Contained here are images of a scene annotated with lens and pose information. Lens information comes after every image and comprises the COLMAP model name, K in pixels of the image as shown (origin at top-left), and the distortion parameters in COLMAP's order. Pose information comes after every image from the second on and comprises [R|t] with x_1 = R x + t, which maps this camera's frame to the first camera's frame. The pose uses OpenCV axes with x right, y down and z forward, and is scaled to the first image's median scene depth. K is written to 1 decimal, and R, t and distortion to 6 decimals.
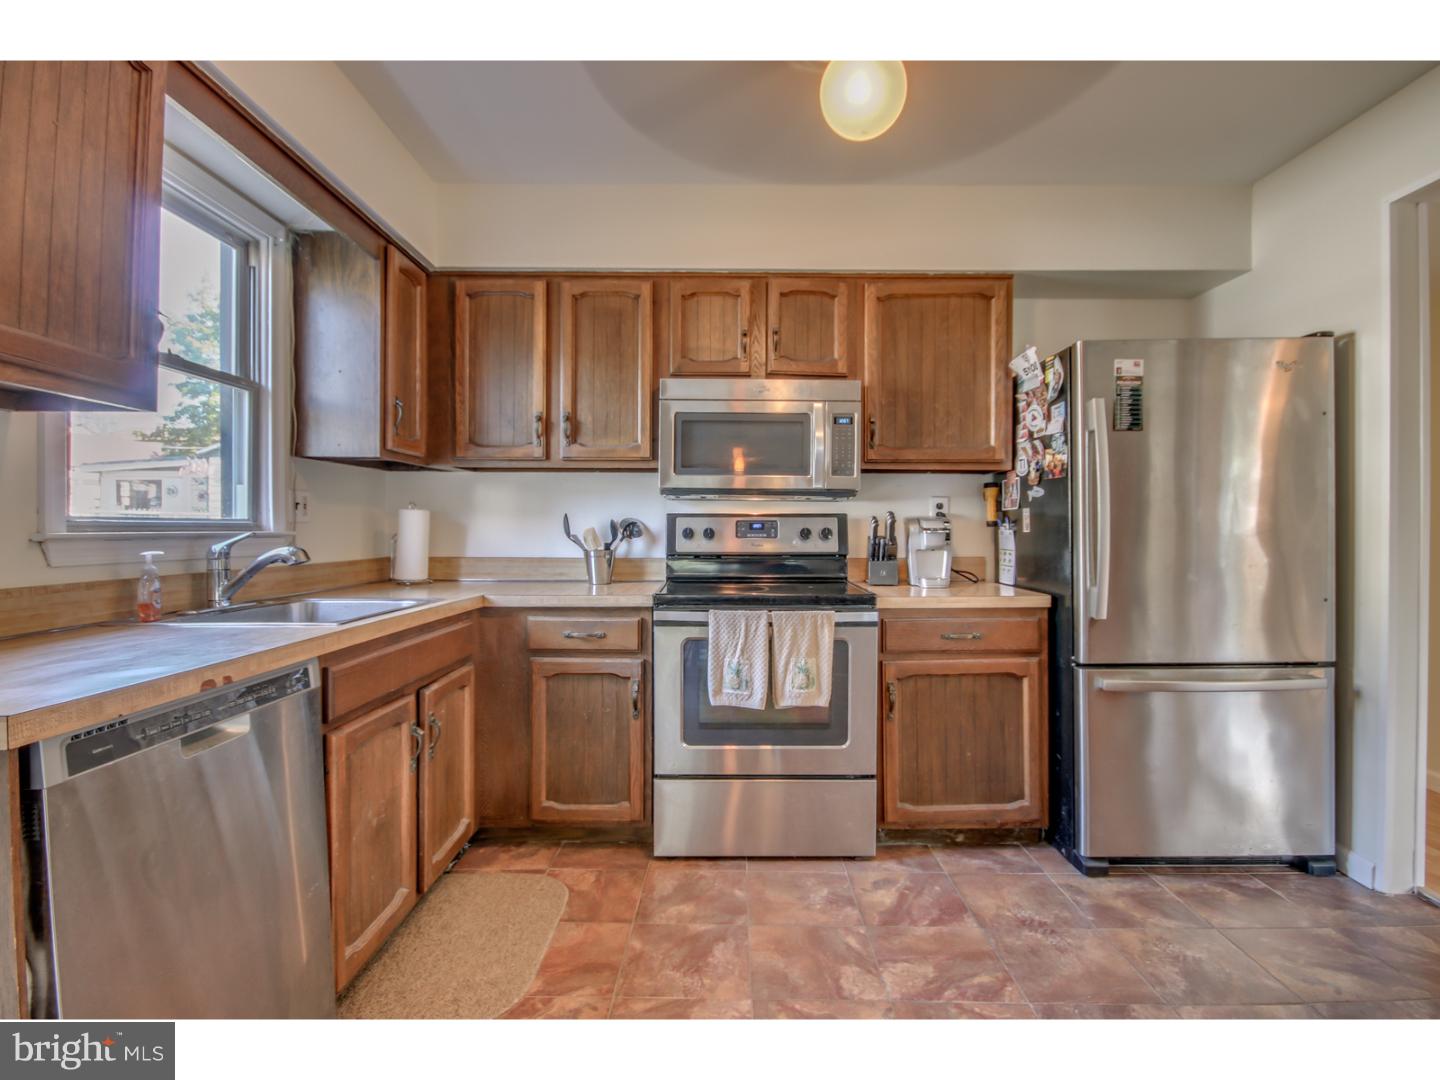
lens RADIAL K [[711.9, 0, 722.0], [0, 711.9, 527.6], [0, 0, 1]] dist [-0.003194, -0.000257]
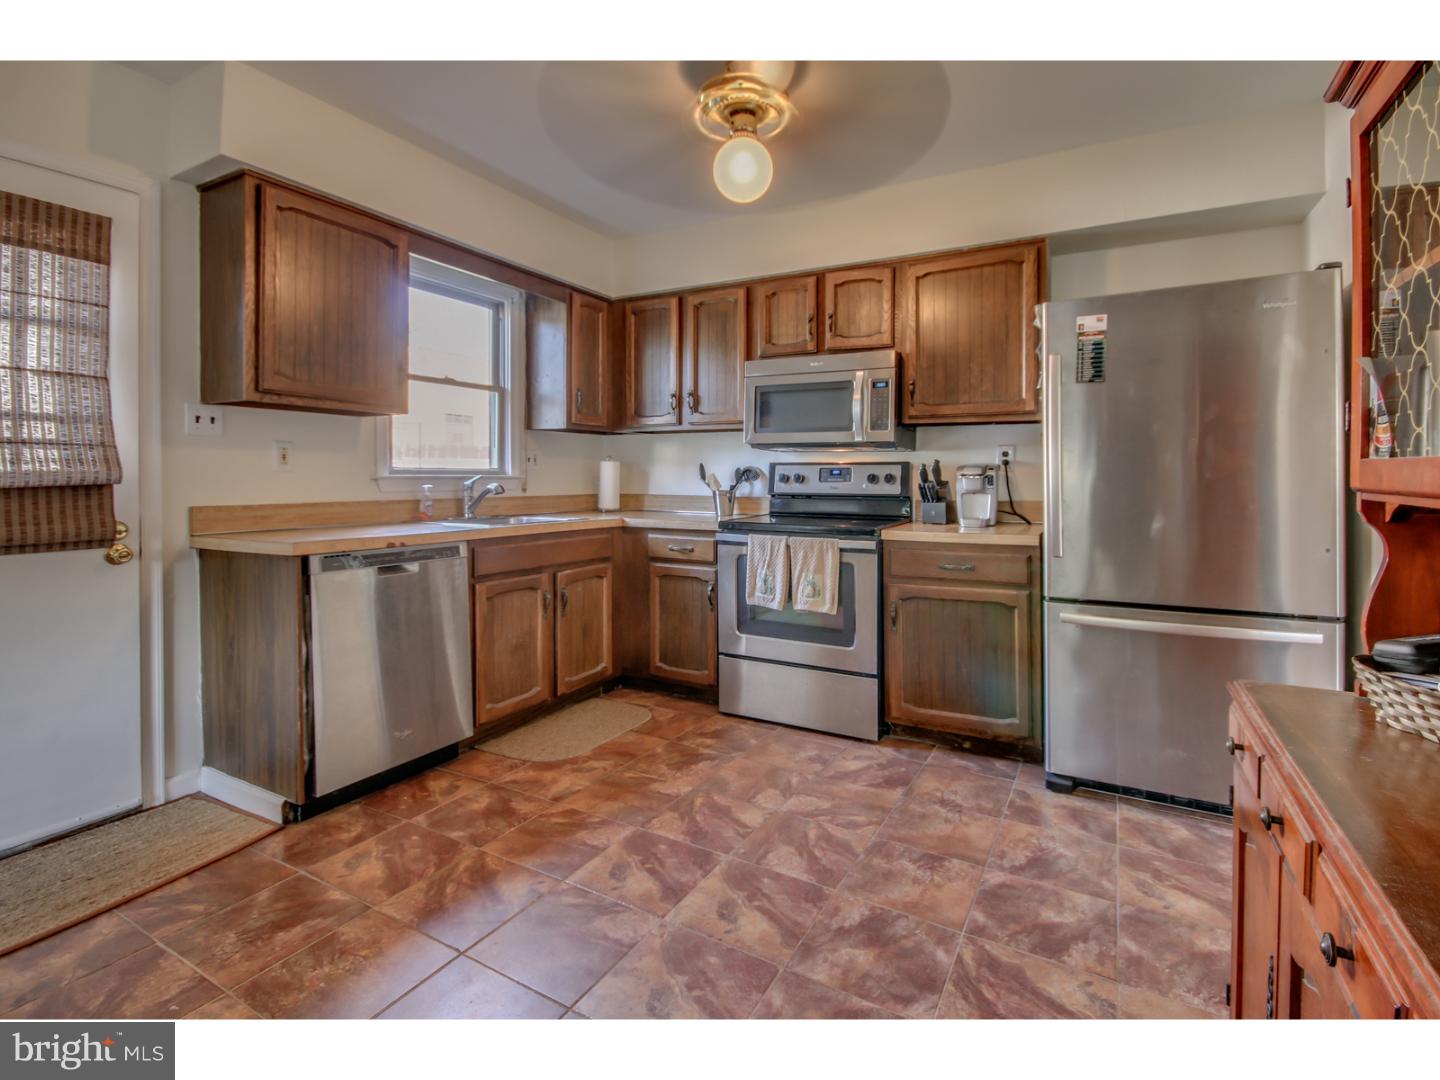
lens RADIAL K [[689.1, 0, 726.6], [0, 689.1, 477.6], [0, 0, 1]] dist [-0.000085, 0.000025]
pose [[0.877335, 0.002807, -0.479870, 0.545729], [-0.001439, 0.999994, 0.003219, 0.004230], [0.479876, -0.002133, 0.877334, -0.161911]]
